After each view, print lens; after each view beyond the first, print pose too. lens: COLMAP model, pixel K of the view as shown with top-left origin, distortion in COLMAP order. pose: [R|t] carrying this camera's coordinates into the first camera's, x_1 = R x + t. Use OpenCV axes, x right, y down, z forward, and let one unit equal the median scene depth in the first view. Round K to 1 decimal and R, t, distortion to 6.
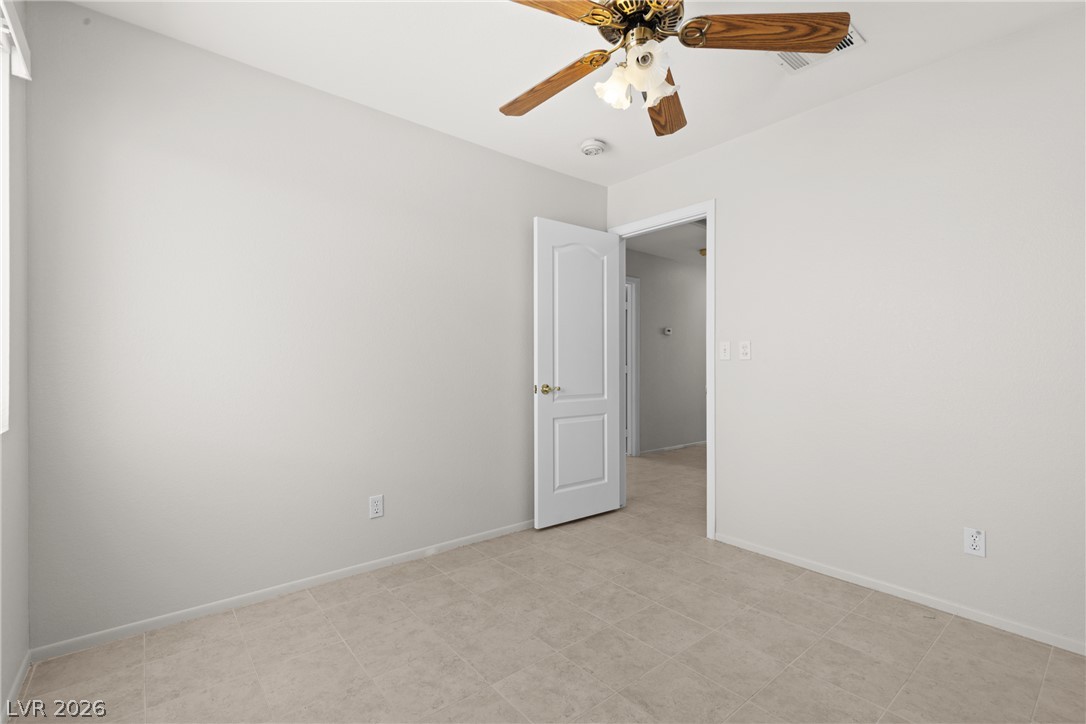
lens RADIAL K [[492.1, 0, 545.8], [0, 492.1, 365.5], [0, 0, 1]] dist [0.004351, 0.000340]
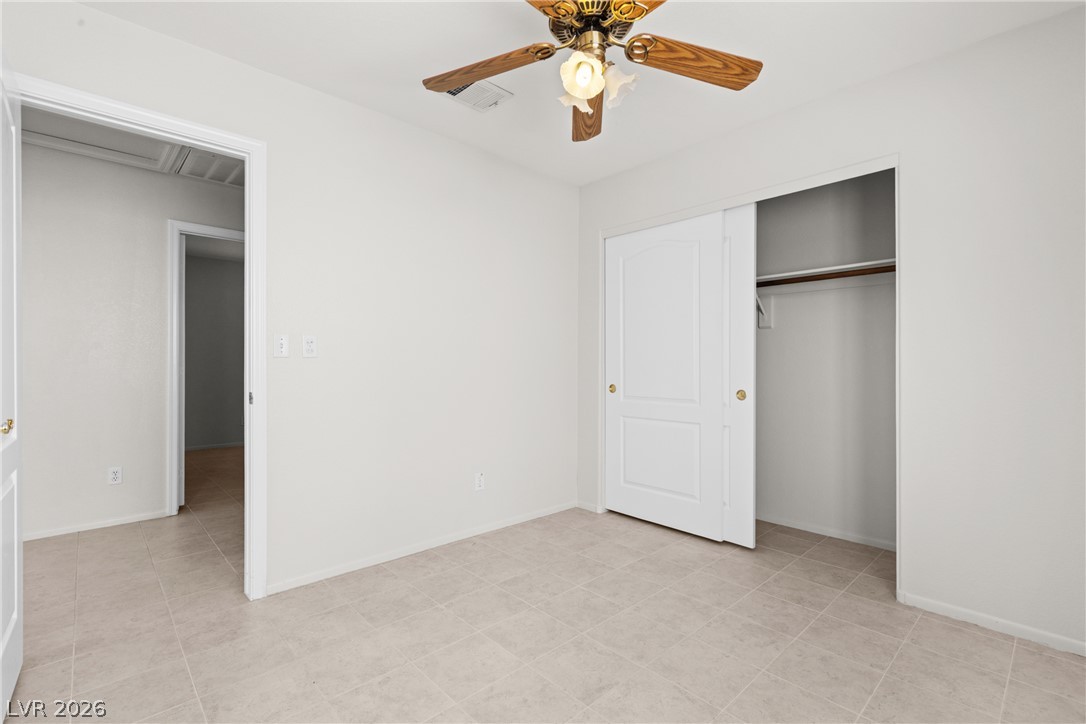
lens RADIAL K [[492.1, 0, 545.8], [0, 492.1, 365.5], [0, 0, 1]] dist [0.004351, 0.000340]
pose [[-0.066759, -0.008680, 0.997731, -0.649715], [0.001157, 0.999961, 0.008777, -0.008250], [-0.997768, 0.001741, -0.066747, 0.925462]]
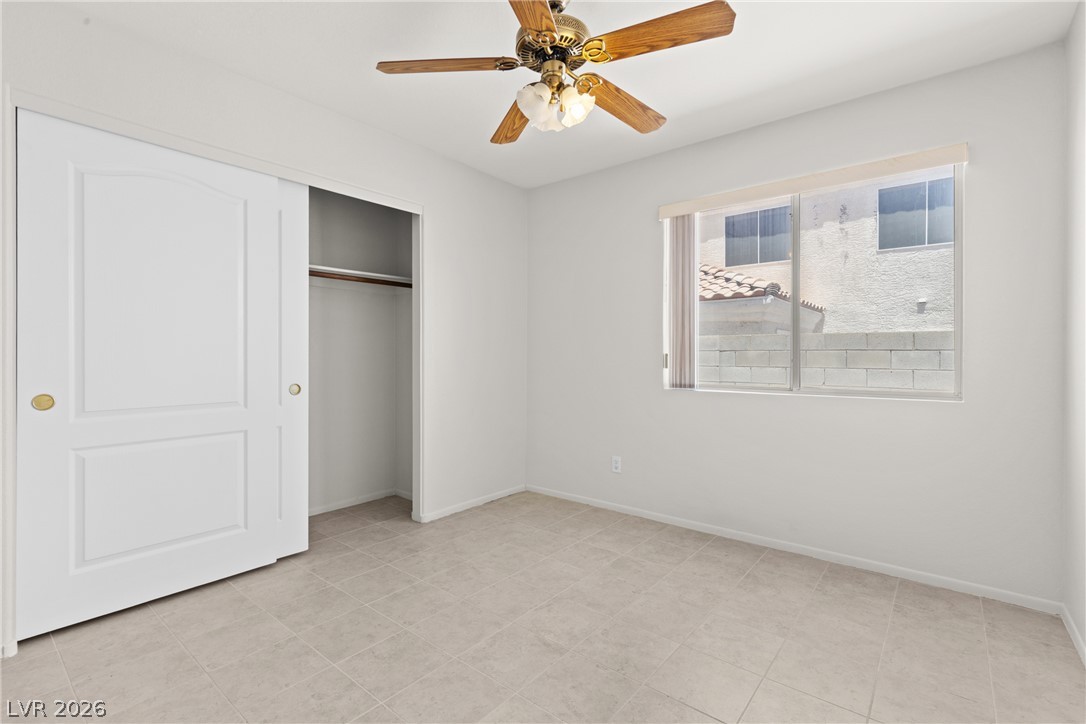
lens RADIAL K [[483.4, 0, 557.3], [0, 483.4, 356.4], [0, 0, 1]] dist [0.002942, 0.000363]
pose [[-0.977570, -0.004505, -0.210565, 0.329490], [-0.005710, 0.999971, 0.005116, -0.007638], [0.210535, 0.006203, -0.977567, 1.668016]]
